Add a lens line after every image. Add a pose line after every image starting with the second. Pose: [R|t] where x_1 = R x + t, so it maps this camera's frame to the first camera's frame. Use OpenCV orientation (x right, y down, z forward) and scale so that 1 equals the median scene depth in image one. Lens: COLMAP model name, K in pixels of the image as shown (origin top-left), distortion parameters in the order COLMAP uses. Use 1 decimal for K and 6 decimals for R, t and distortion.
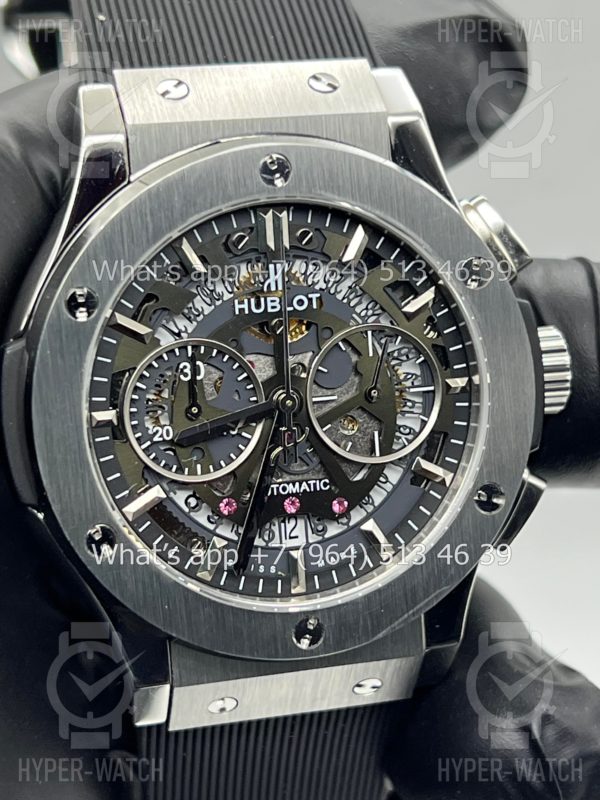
lens RADIAL K [[1893.1, 0, 300.0], [0, 1893.1, 400.0], [0, 0, 1]] dist [0.160897, -0.396057]
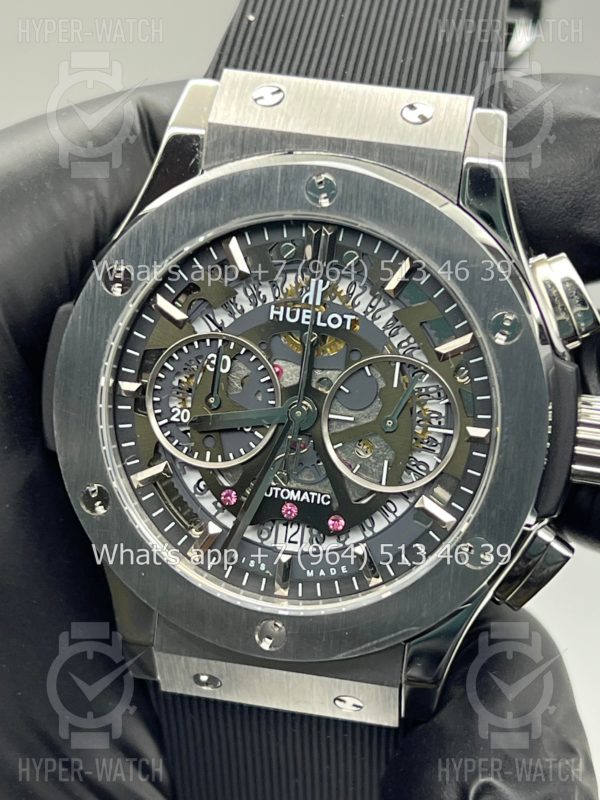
lens RADIAL K [[1893.1, 0, 300.0], [0, 1893.1, 400.0], [0, 0, 1]] dist [0.160897, -0.396057]
pose [[0.905841, 0.219442, -0.362350, 0.364744], [-0.211358, 0.975418, 0.062347, -0.069714], [0.367124, 0.020109, 0.929954, 0.040430]]
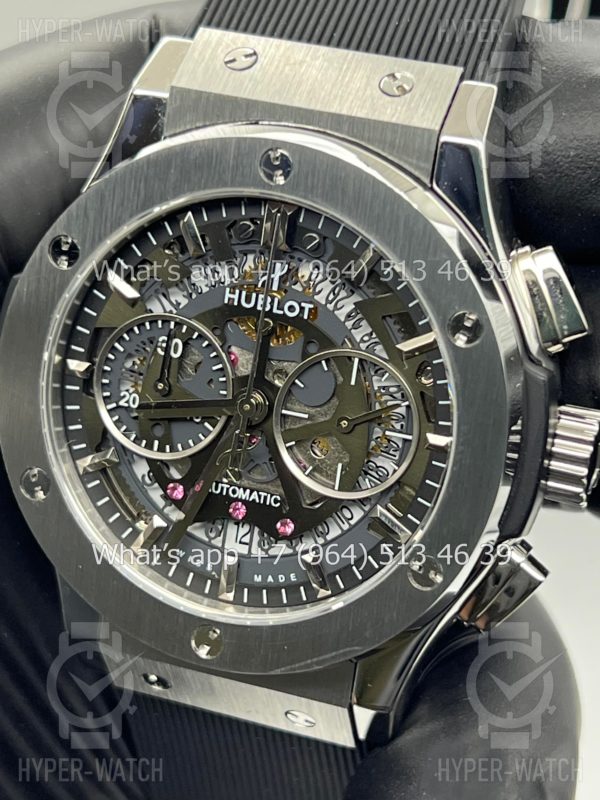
lens RADIAL K [[1893.1, 0, 300.0], [0, 1893.1, 400.0], [0, 0, 1]] dist [0.160897, -0.396057]
pose [[0.826001, 0.287380, -0.484907, 0.473660], [-0.252353, 0.957778, 0.137764, -0.138879], [0.504024, 0.008574, 0.863647, 0.190106]]
